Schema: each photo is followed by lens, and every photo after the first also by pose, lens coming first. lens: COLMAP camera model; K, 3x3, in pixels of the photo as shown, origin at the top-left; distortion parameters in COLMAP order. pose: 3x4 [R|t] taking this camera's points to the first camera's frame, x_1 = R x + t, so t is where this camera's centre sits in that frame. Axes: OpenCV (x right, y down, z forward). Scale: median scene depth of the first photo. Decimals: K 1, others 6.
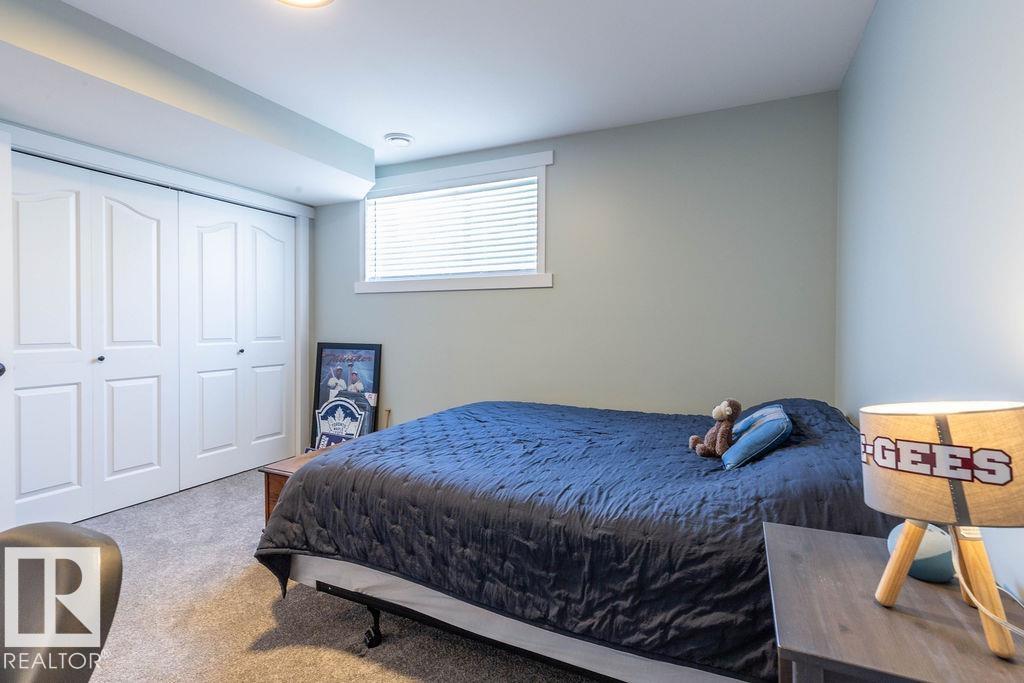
lens RADIAL K [[470.0, 0, 517.7], [0, 470.0, 331.3], [0, 0, 1]] dist [0.010606, -0.003328]
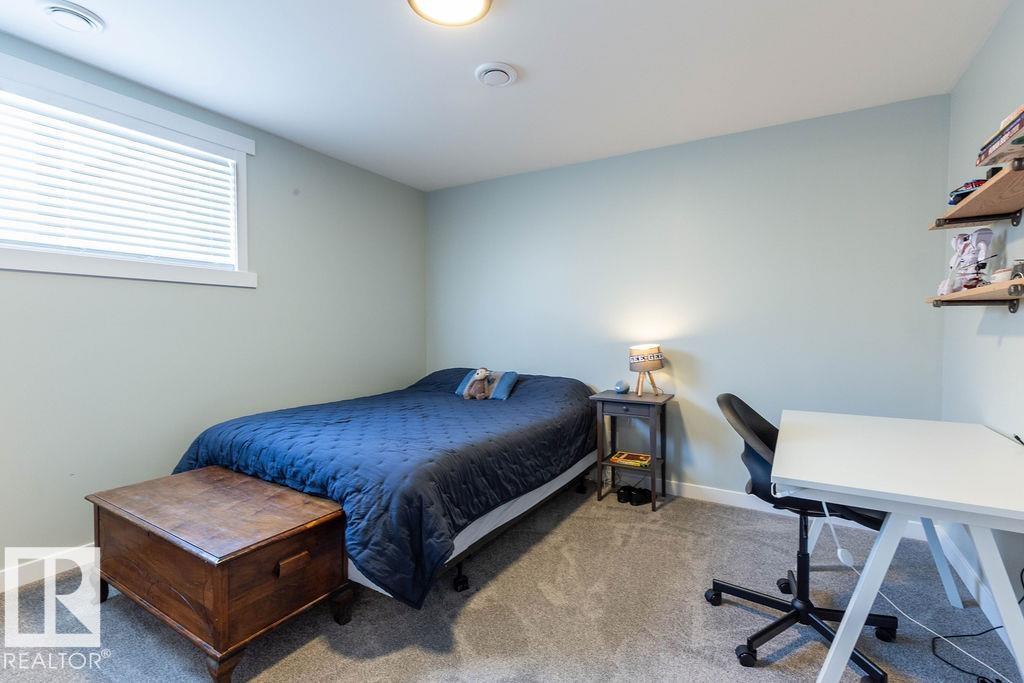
lens RADIAL K [[470.0, 0, 512.0], [0, 470.0, 340.2], [0, 0, 1]] dist [0.010606, -0.003328]
pose [[0.105361, -0.027589, 0.994051, -1.129862], [0.013580, 0.999562, 0.026303, -0.011239], [-0.994341, 0.010728, 0.105689, 0.555343]]
